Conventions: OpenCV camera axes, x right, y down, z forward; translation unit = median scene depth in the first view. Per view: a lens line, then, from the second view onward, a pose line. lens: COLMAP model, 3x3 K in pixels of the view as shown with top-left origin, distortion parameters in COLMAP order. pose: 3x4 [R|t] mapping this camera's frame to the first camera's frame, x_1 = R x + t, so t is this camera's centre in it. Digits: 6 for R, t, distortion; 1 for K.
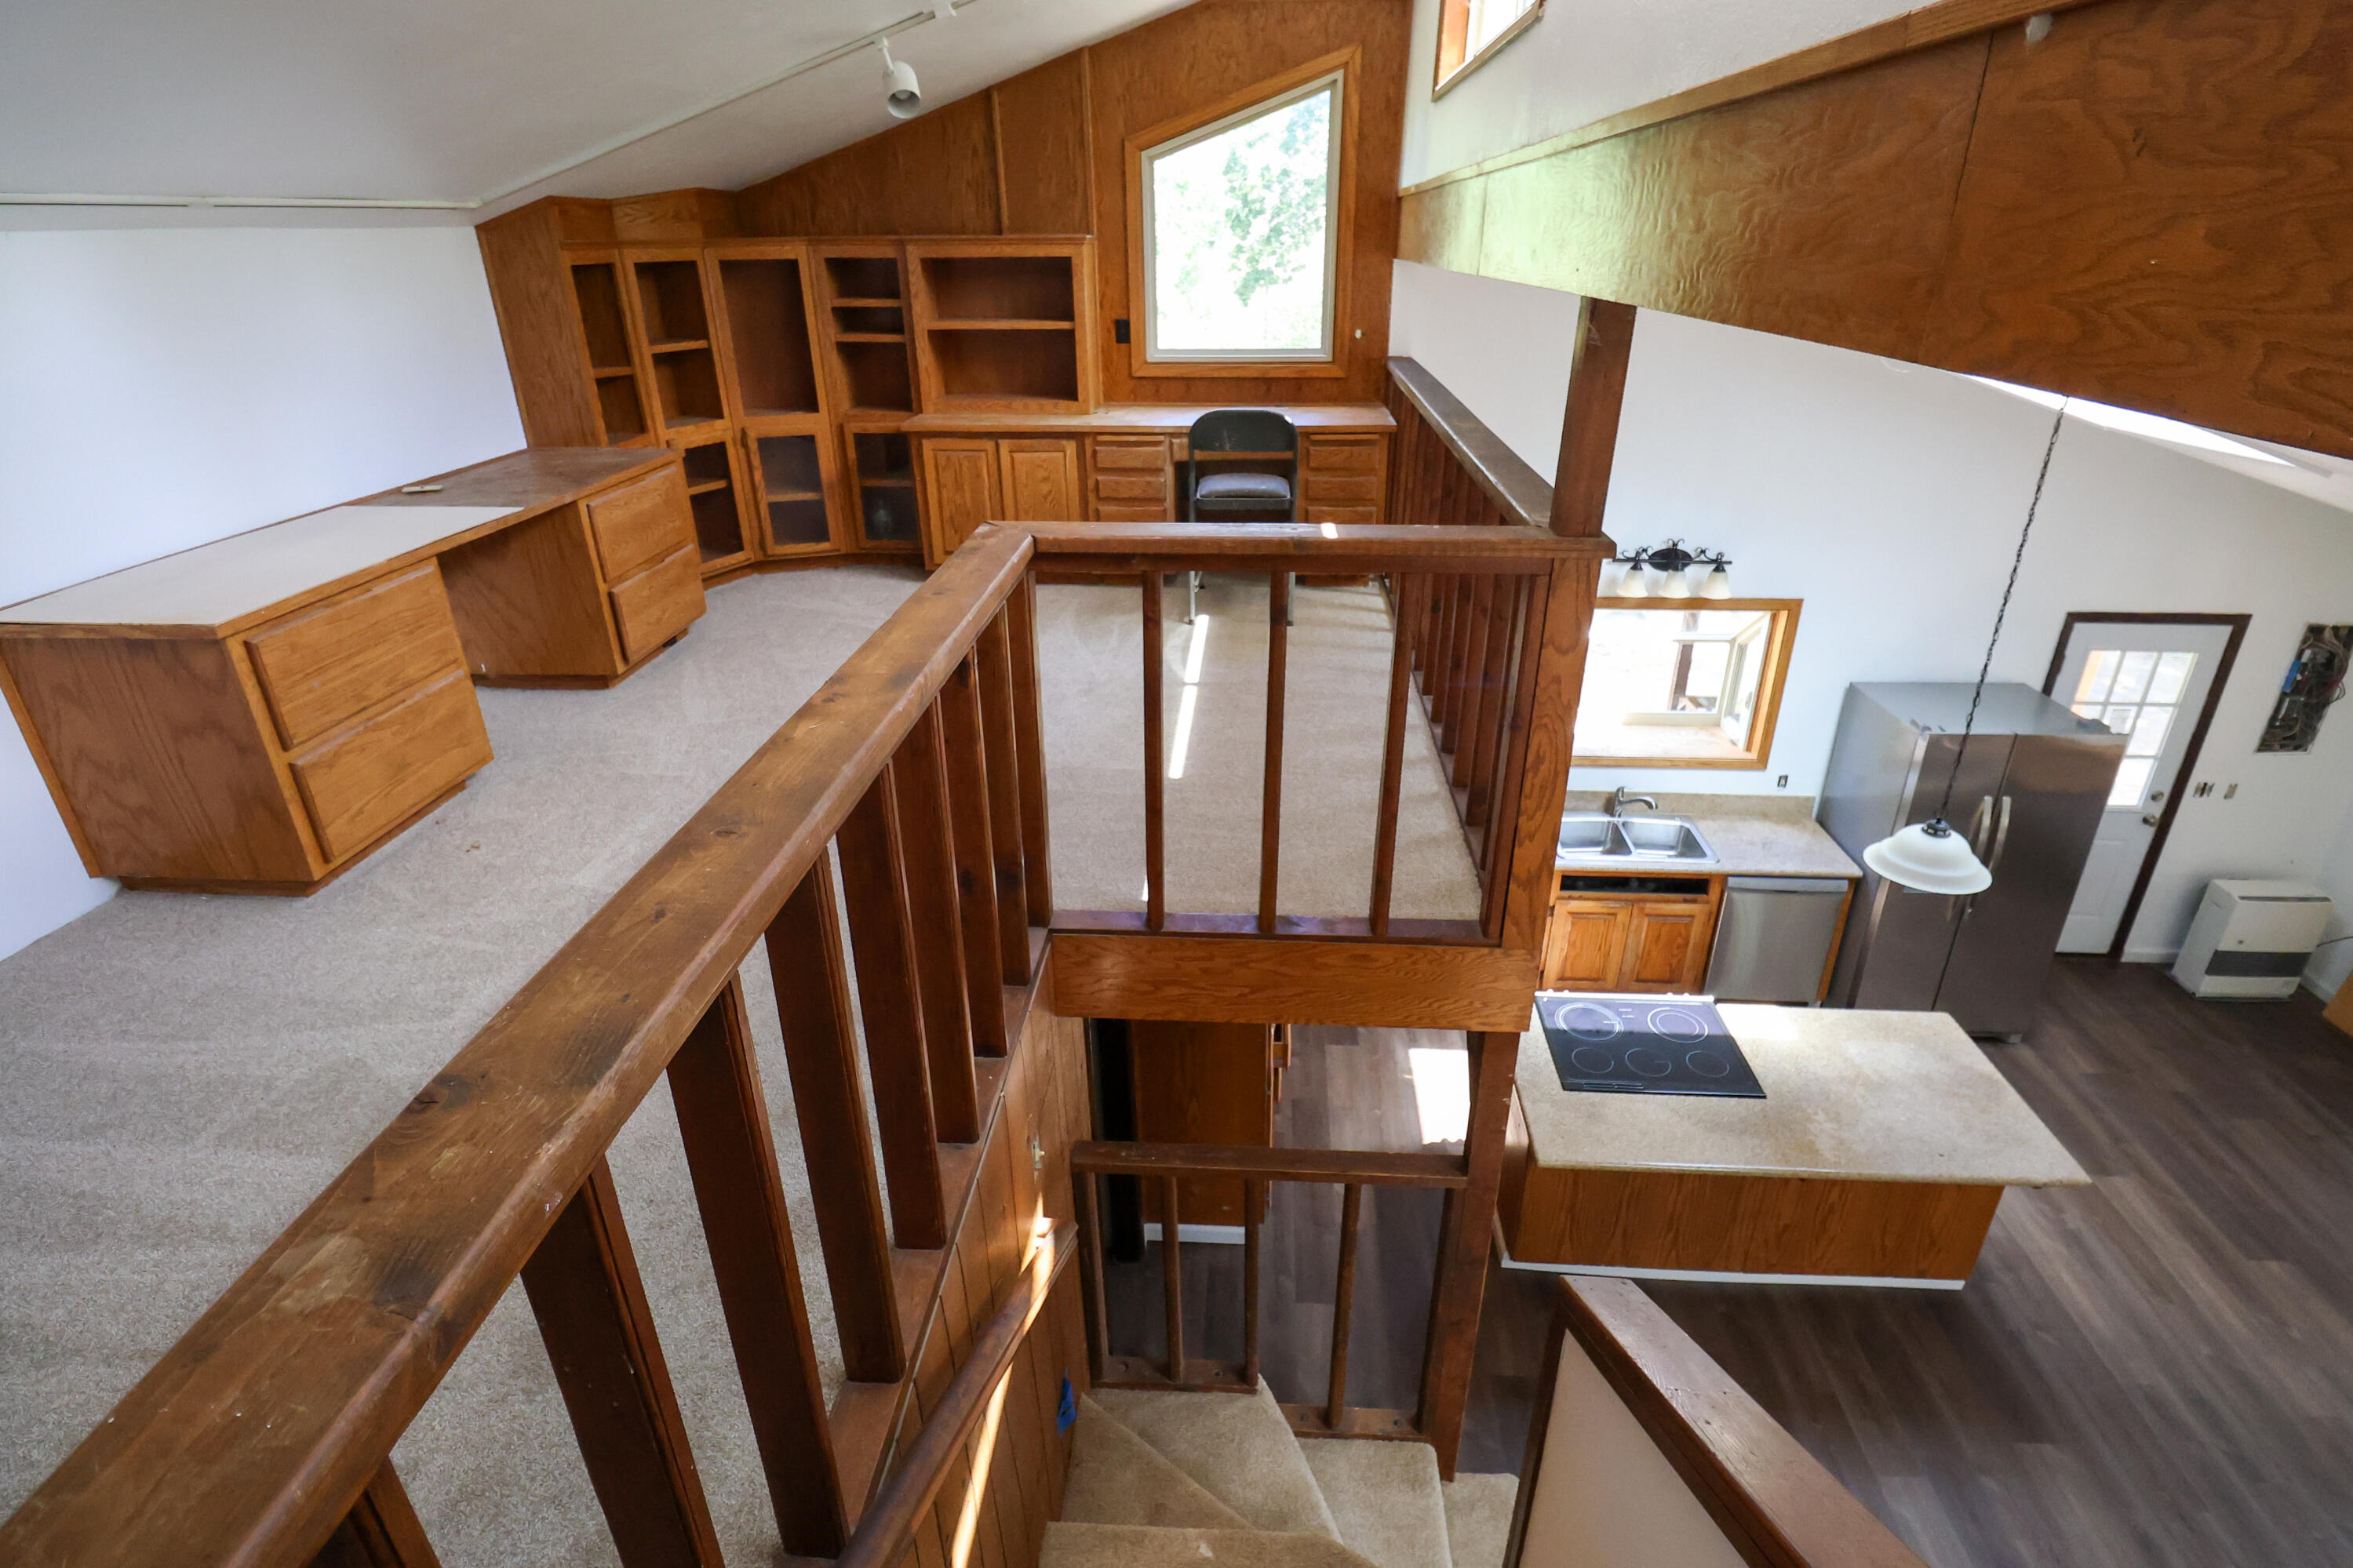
lens RADIAL K [[1155.2, 0, 1187.7], [0, 1155.2, 784.7], [0, 0, 1]] dist [0.002588, -0.015895]
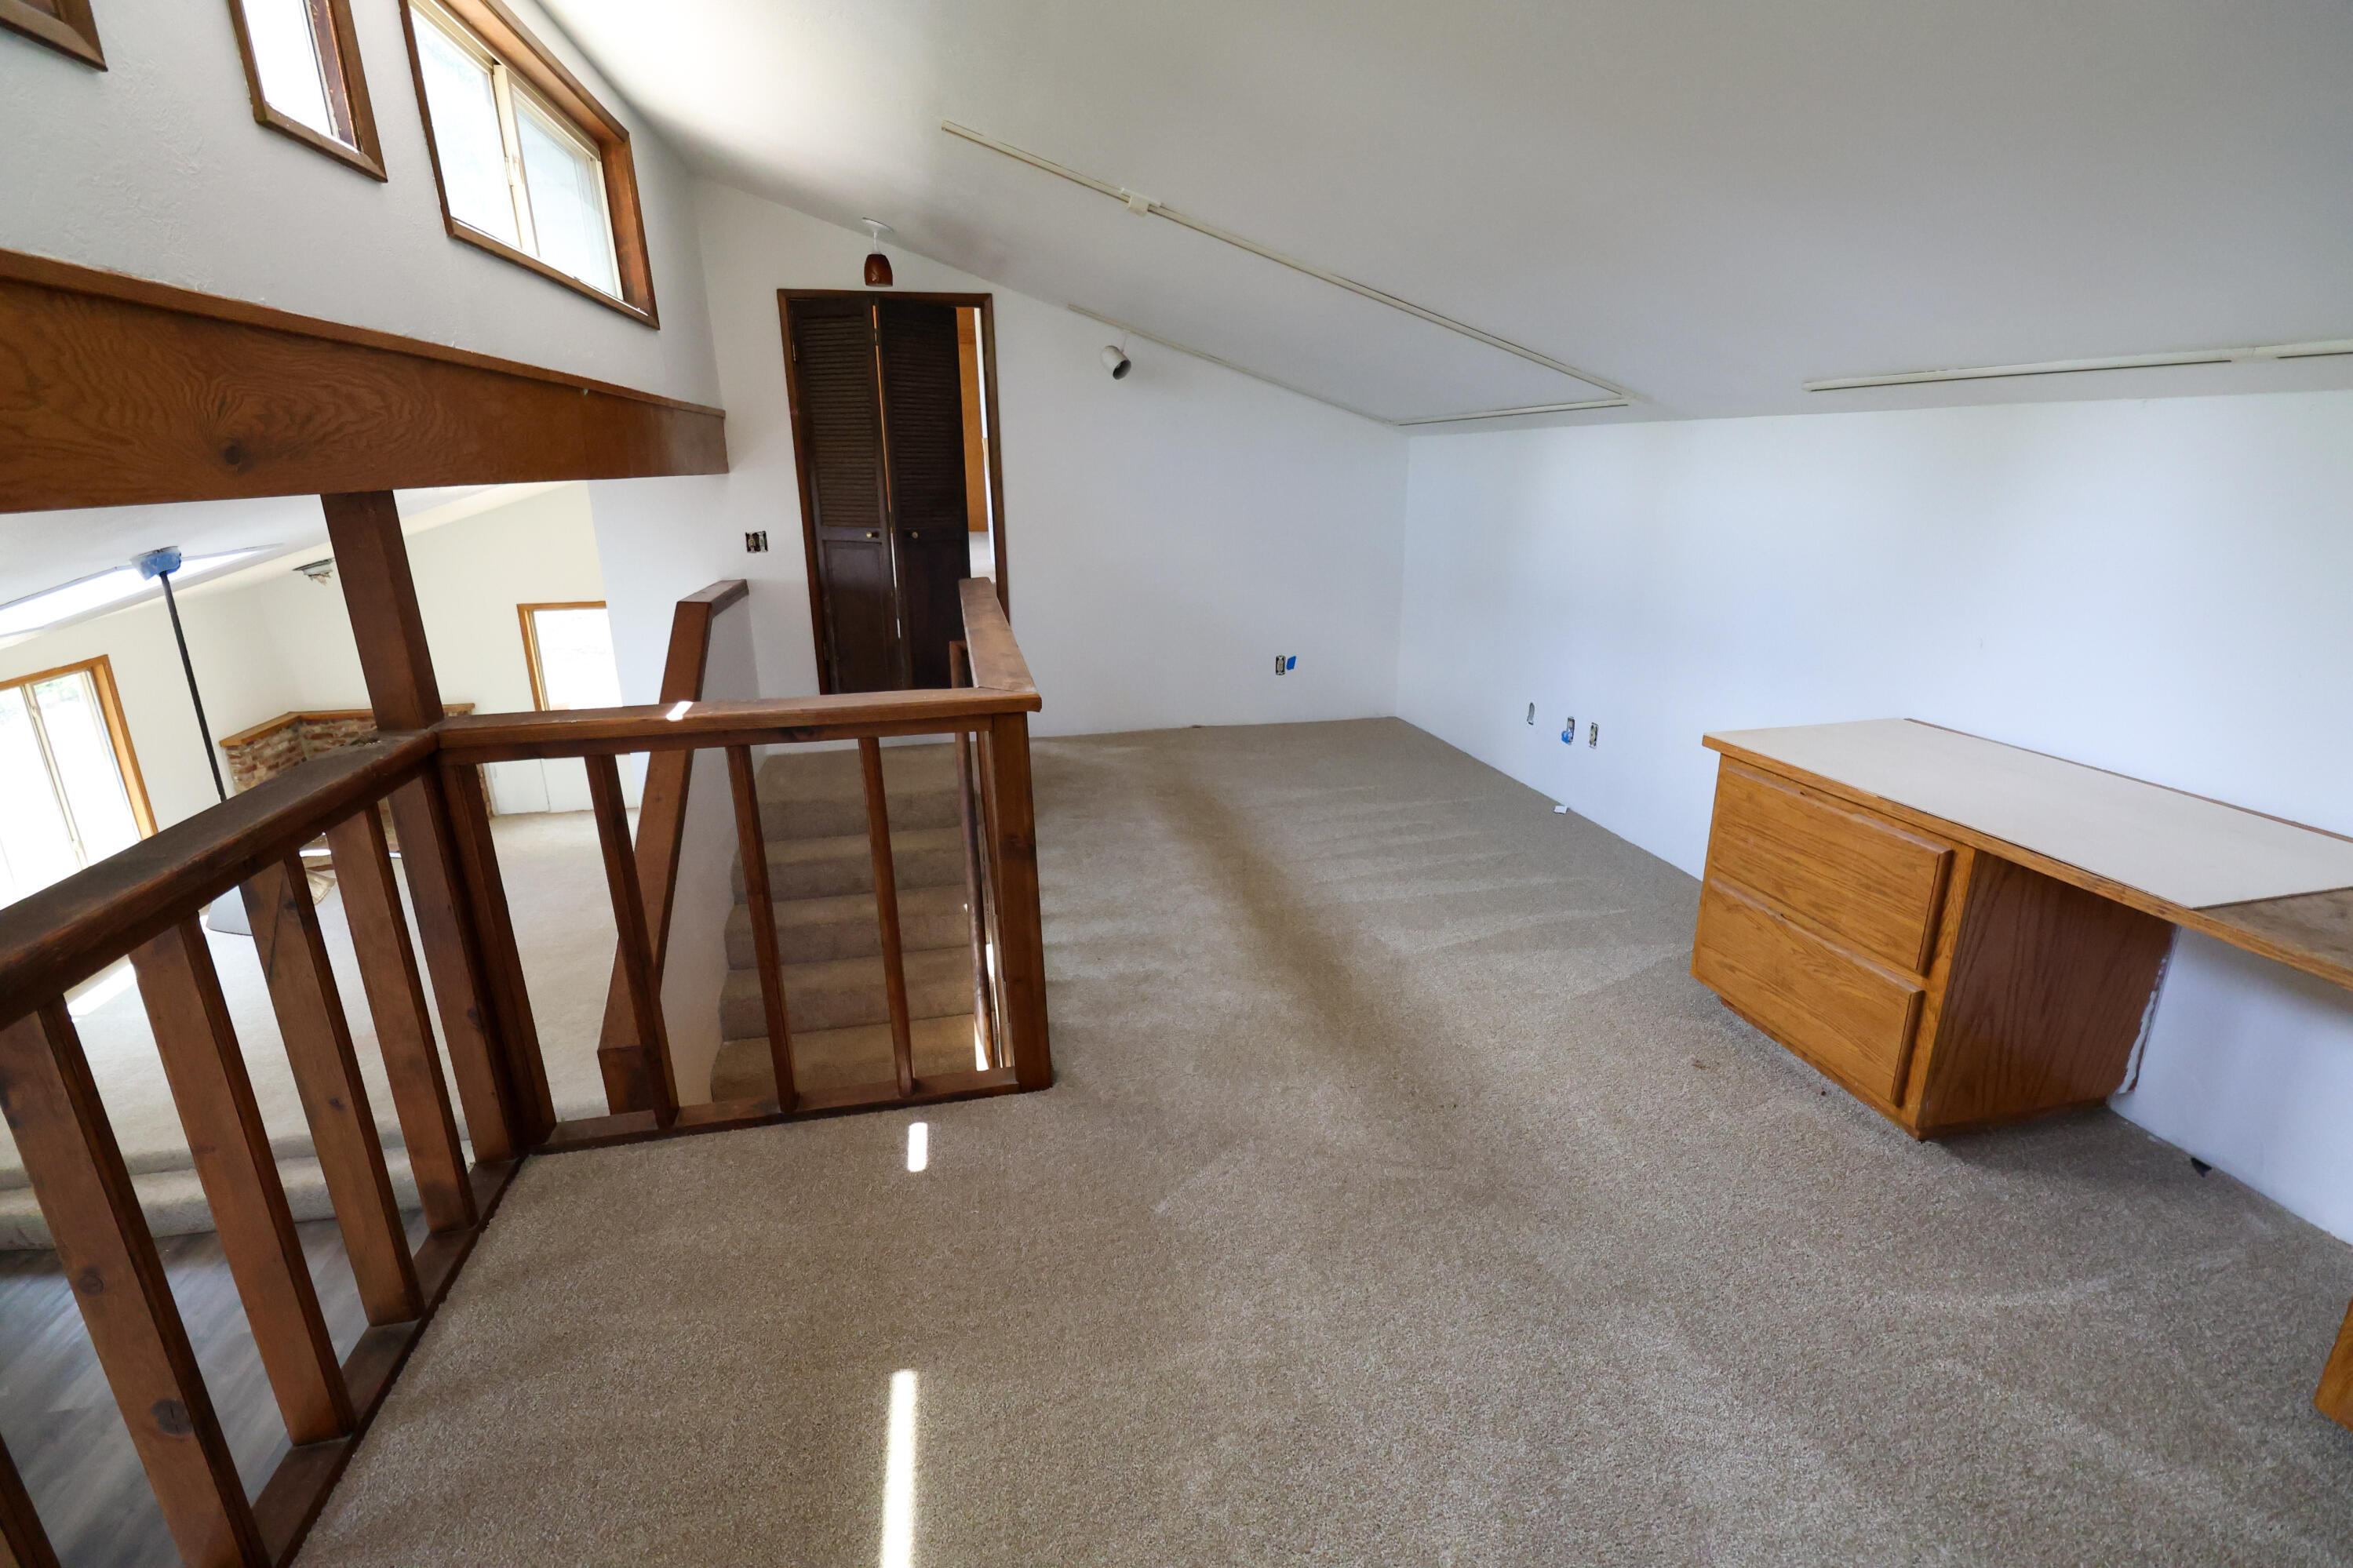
lens RADIAL K [[1084.5, 0, 1189.7], [0, 1084.5, 787.2], [0, 0, 1]] dist [0.001594, -0.013690]
pose [[-0.960037, 0.096834, -0.262585, -0.033286], [-0.105043, 0.744971, 0.658774, -0.585313], [0.259411, 0.660031, -0.705029, 1.270427]]
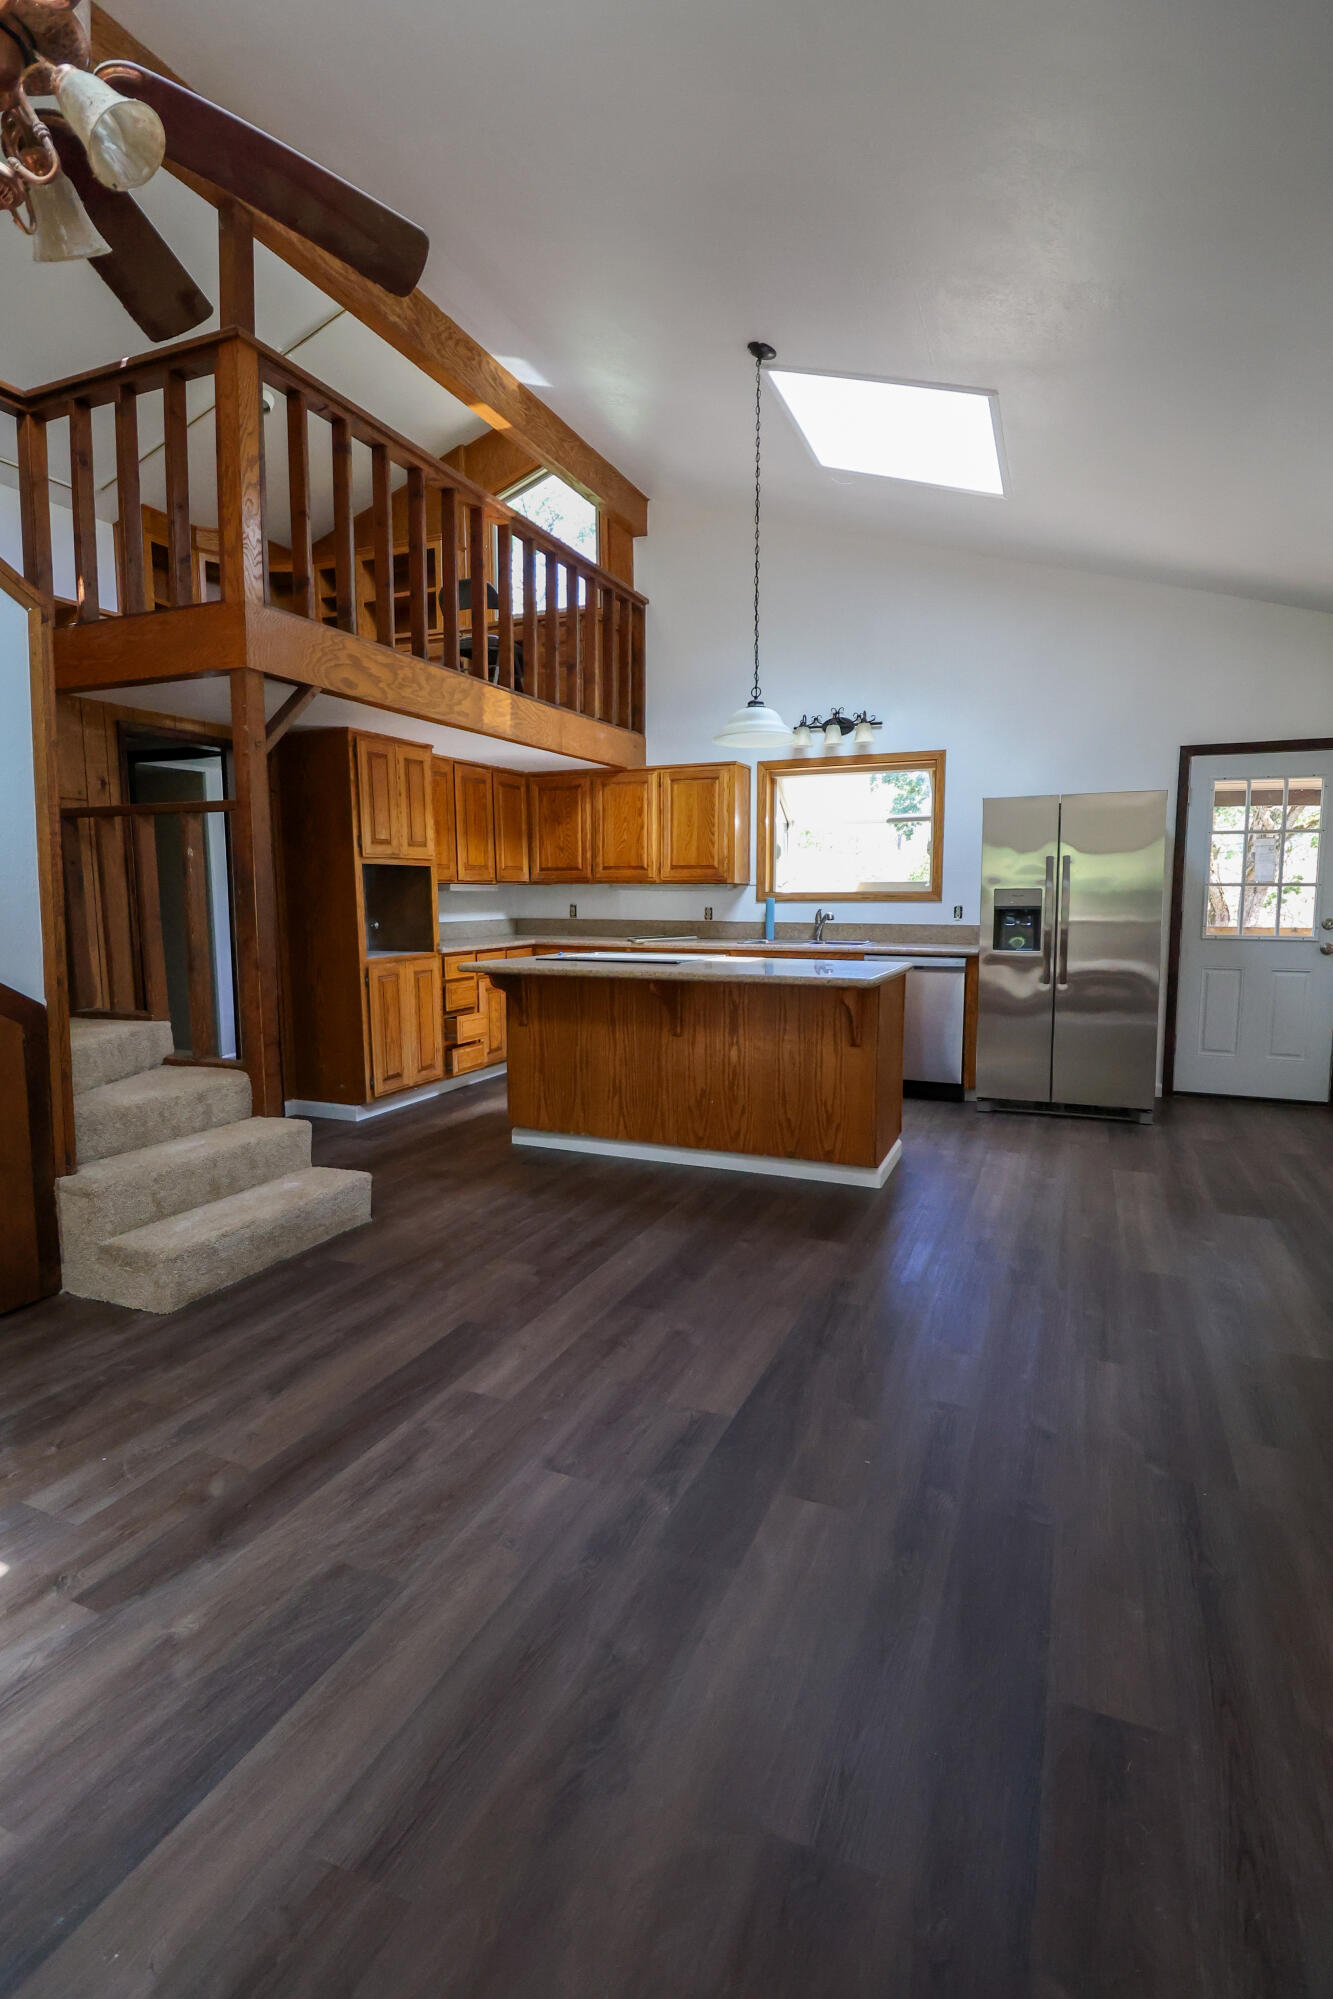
lens RADIAL K [[948.9, 0, 666.5], [0, 948.9, 999.5], [0, 0, 1]] dist [-0.001975, -0.016263]
pose [[0.942106, 0.043213, -0.332518, 1.086573], [-0.148765, 0.942588, -0.298993, 0.798096], [0.300507, 0.331150, 0.894447, 0.154846]]
